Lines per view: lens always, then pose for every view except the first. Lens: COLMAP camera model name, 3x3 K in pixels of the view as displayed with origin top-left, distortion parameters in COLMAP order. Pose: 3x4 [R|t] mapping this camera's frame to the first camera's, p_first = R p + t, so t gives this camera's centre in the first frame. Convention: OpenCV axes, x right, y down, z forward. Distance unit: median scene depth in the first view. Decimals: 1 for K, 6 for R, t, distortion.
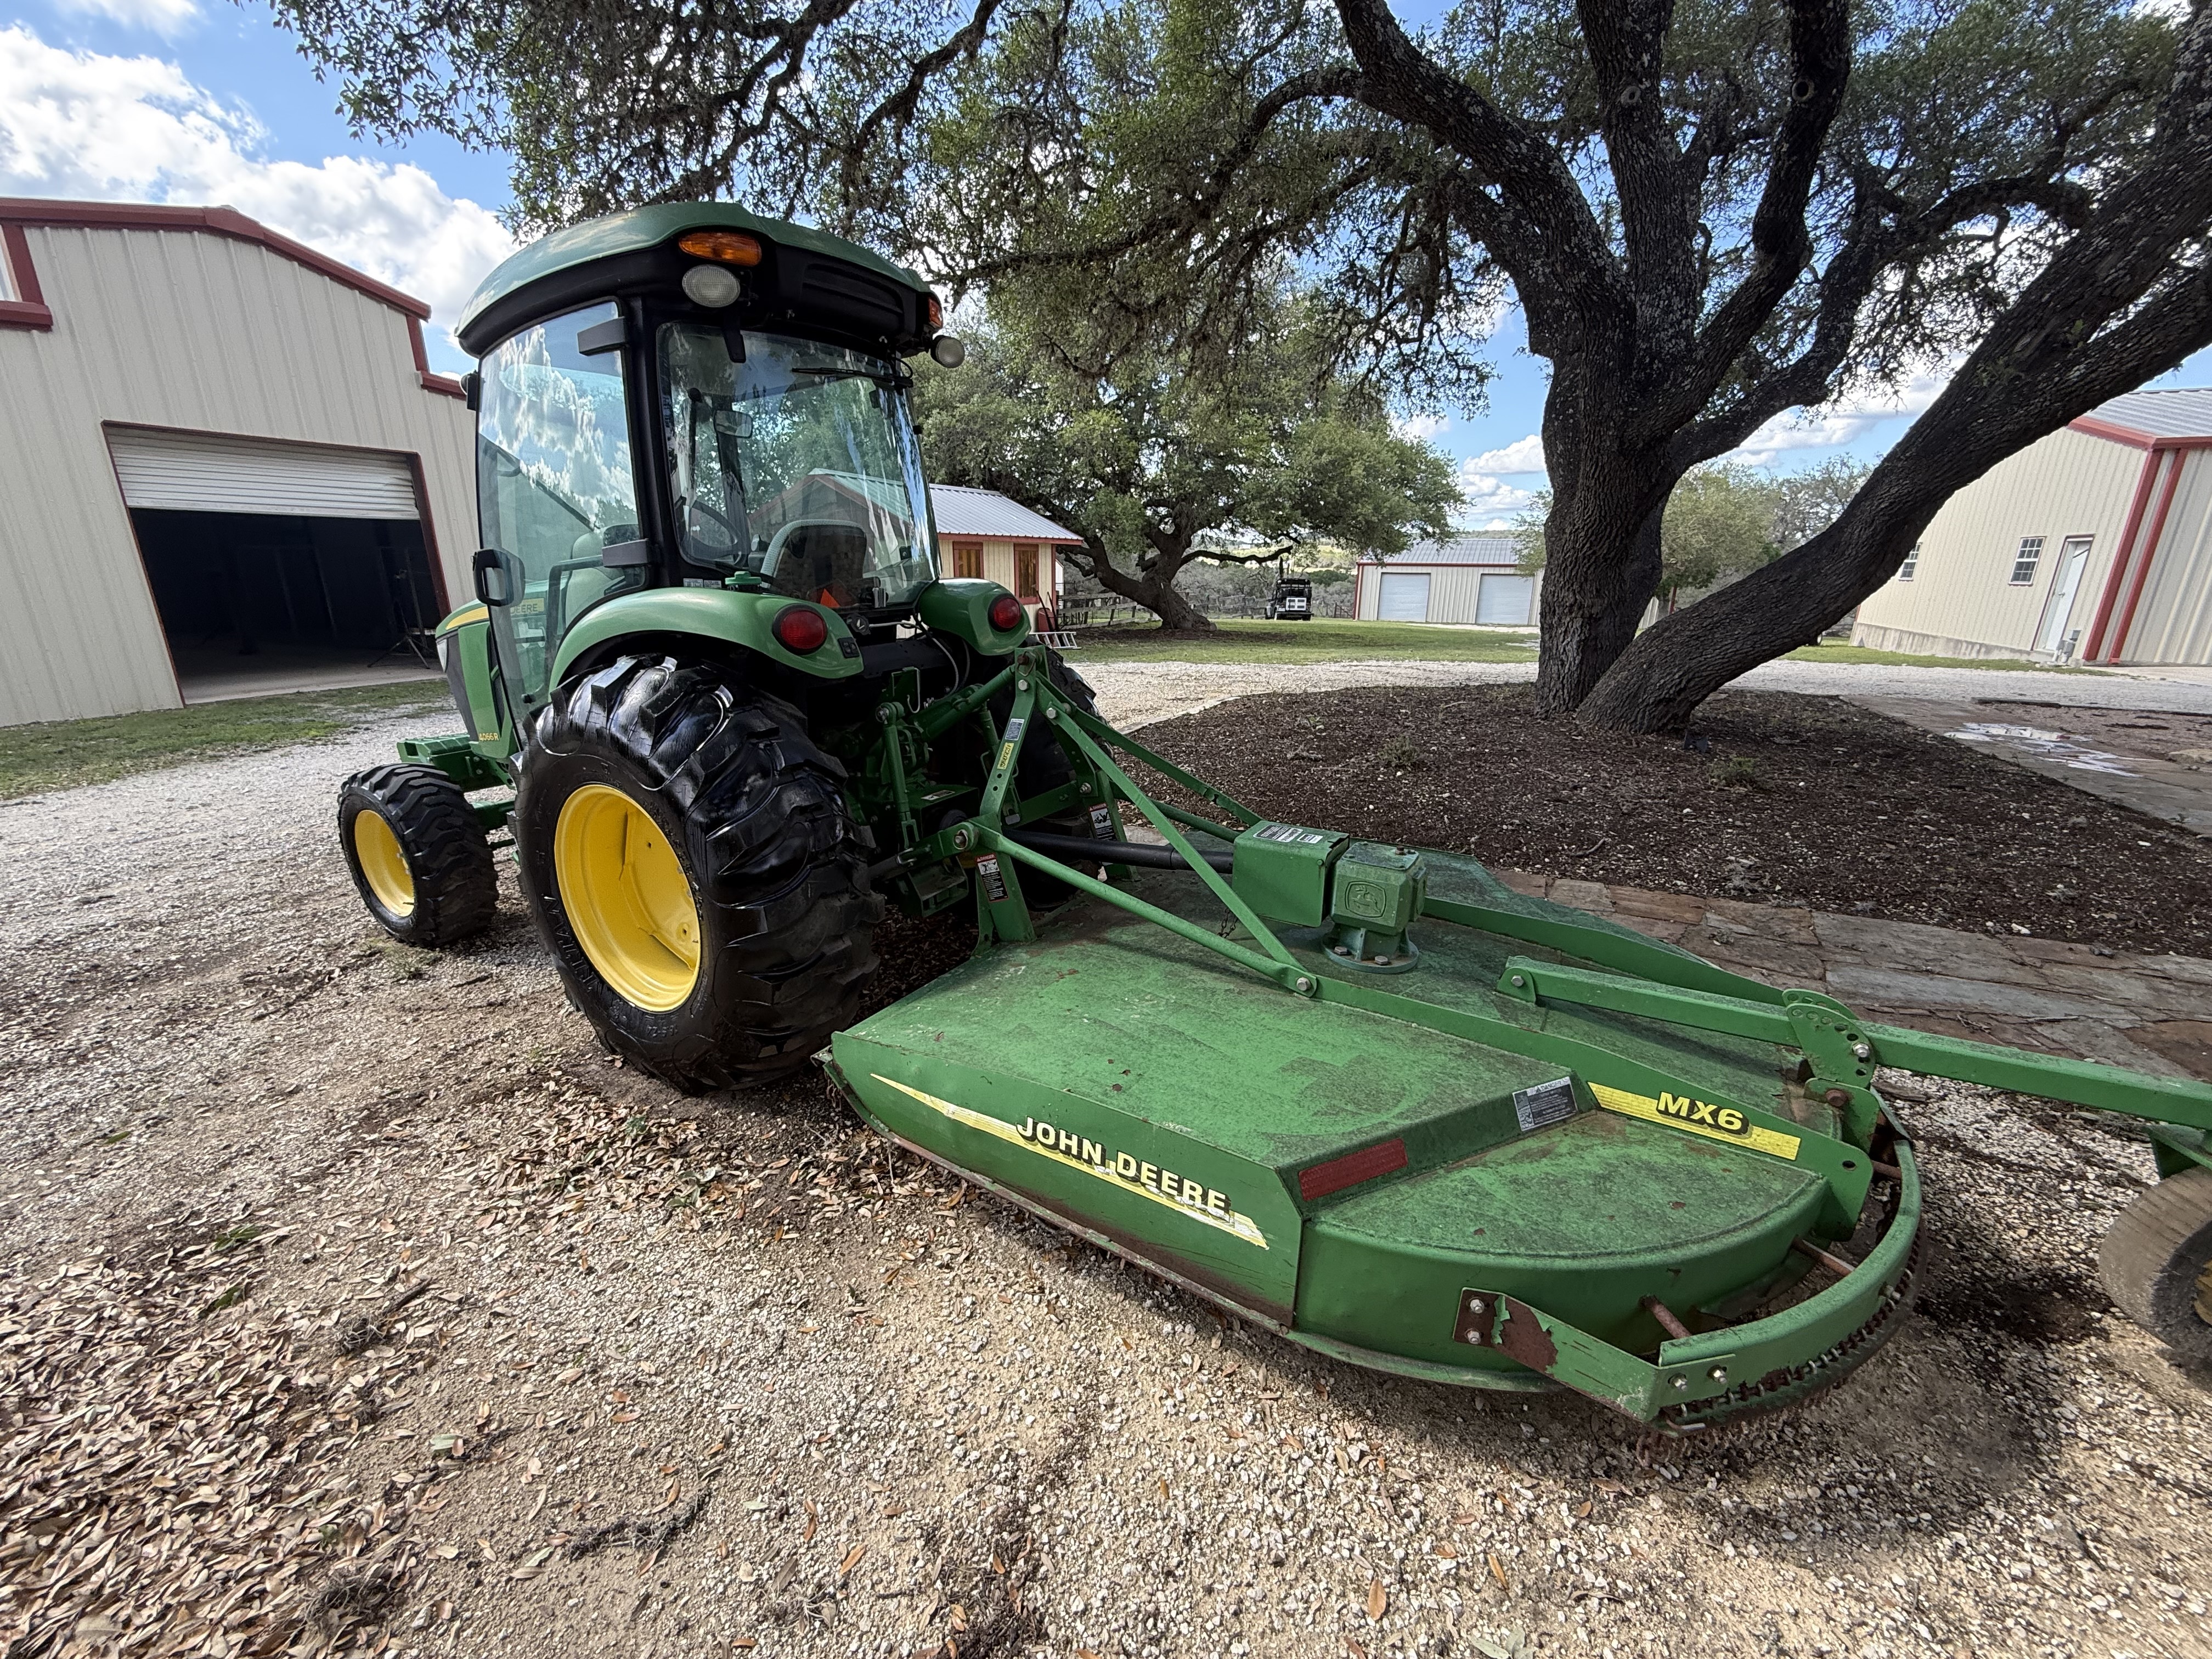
lens RADIAL K [[879.2, 0, 1100.1], [0, 879.2, 827.9], [0, 0, 1]] dist [-0.002059, -0.000040]
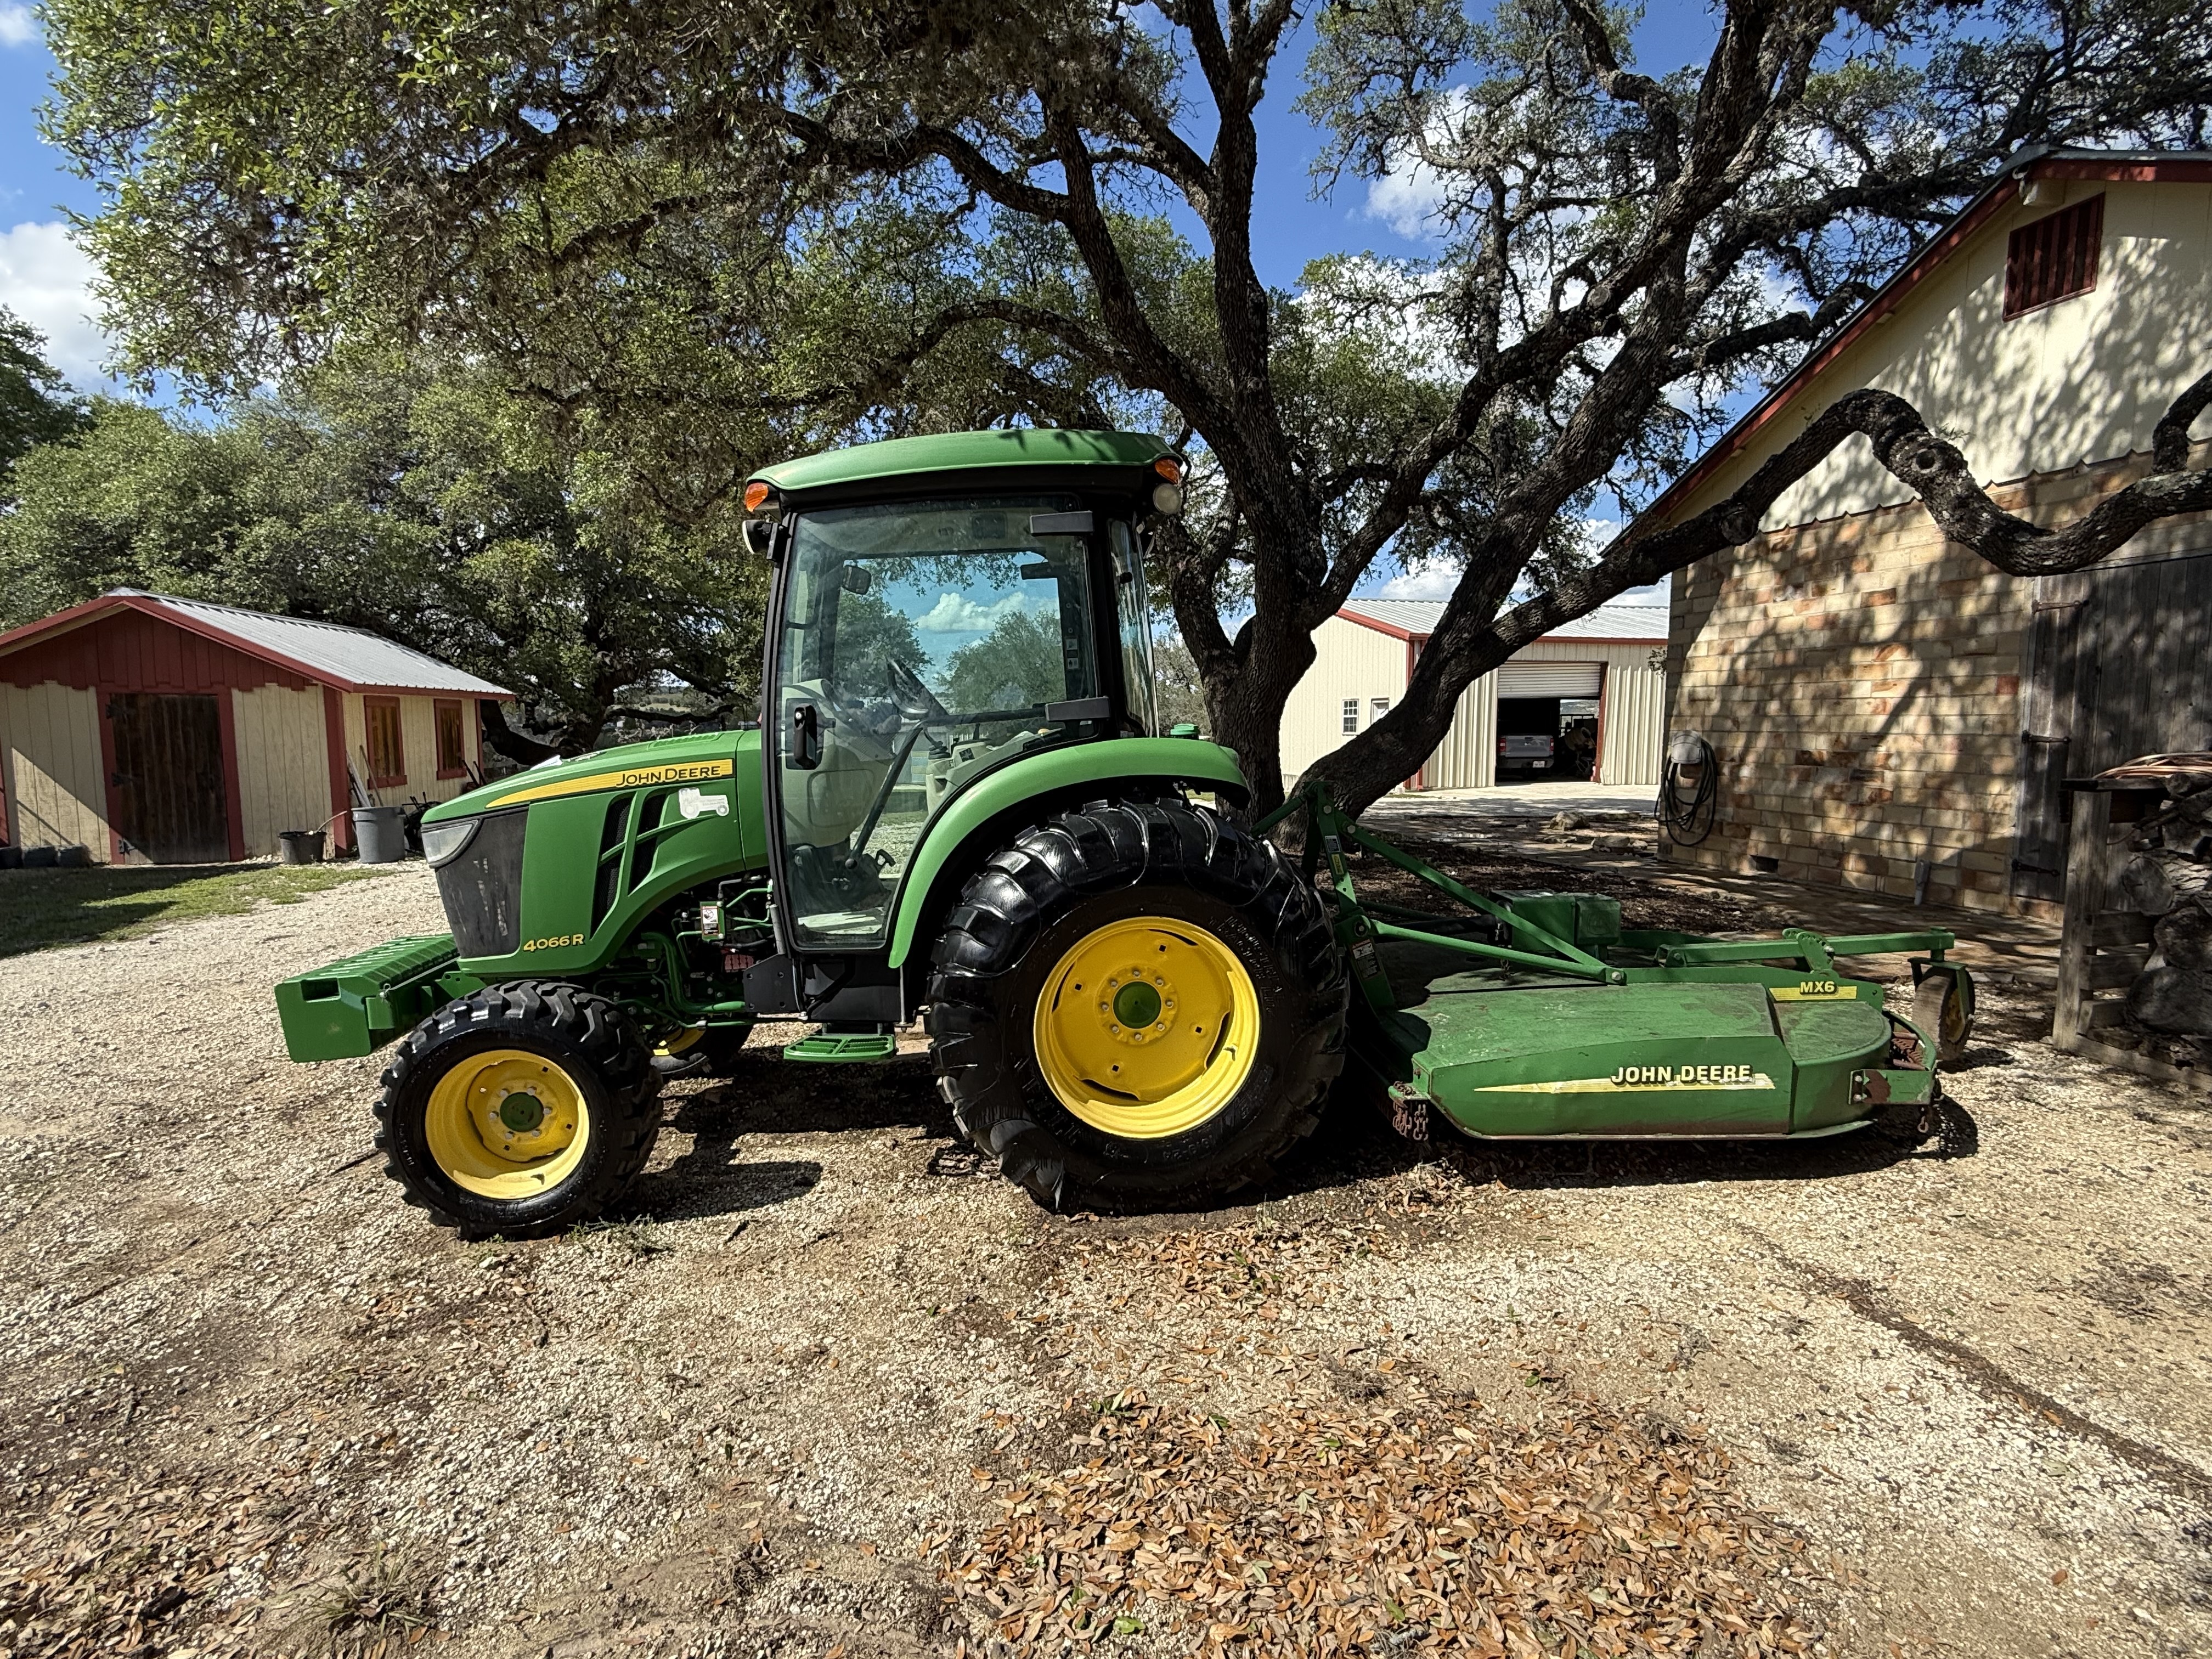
lens RADIAL K [[1041.8, 0, 1108.1], [0, 1041.8, 829.1], [0, 0, 1]] dist [-0.001002, -0.000179]
pose [[0.807955, -0.068051, 0.585302, -1.403674], [0.179262, 0.974614, -0.134139, 0.010562], [-0.561315, 0.213300, 0.799643, -0.015857]]
